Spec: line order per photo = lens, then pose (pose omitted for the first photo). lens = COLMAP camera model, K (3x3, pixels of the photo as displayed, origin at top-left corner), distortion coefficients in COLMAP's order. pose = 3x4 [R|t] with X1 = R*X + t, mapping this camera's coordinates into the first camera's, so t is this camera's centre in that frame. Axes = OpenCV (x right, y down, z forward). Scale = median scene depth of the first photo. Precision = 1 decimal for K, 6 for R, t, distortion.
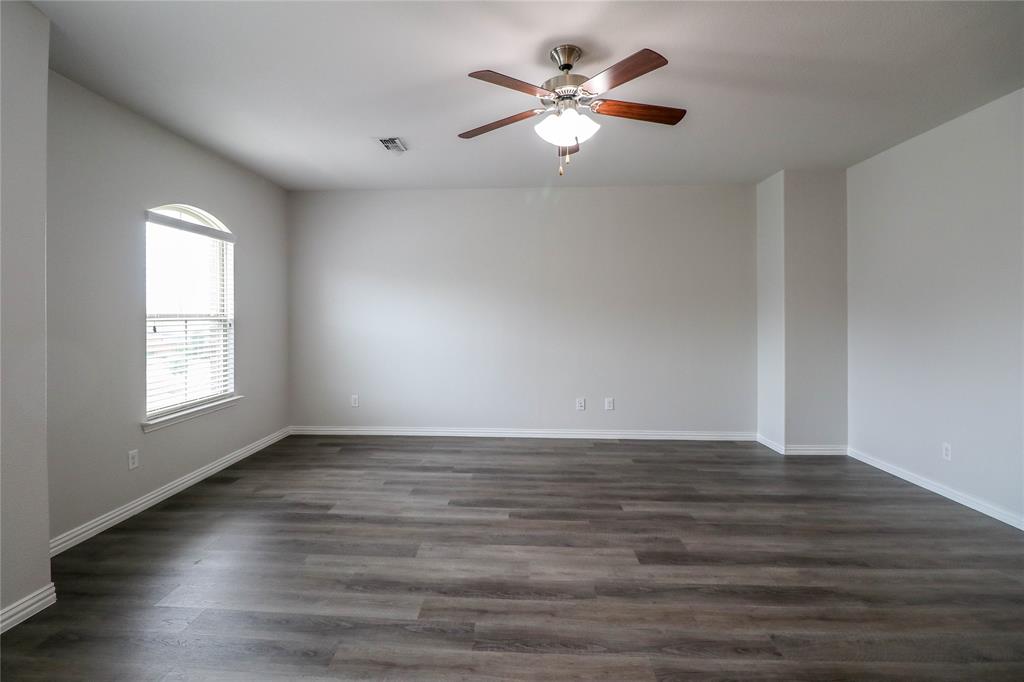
lens RADIAL K [[480.7, 0, 496.9], [0, 480.7, 327.9], [0, 0, 1]] dist [0.000316, -0.015133]
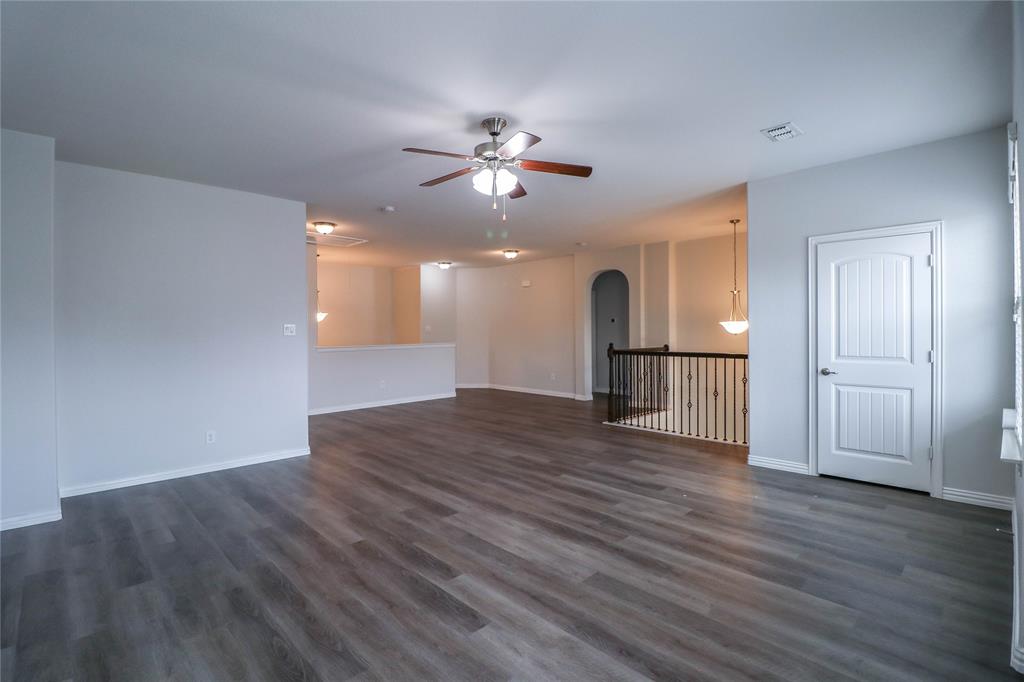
lens RADIAL K [[480.7, 0, 496.9], [0, 480.7, 327.9], [0, 0, 1]] dist [0.000316, -0.015133]
pose [[-0.715357, 0.009865, 0.698690, -0.707379], [0.025626, 0.999598, 0.012124, -0.044599], [-0.698290, 0.026577, -0.715322, 1.808797]]
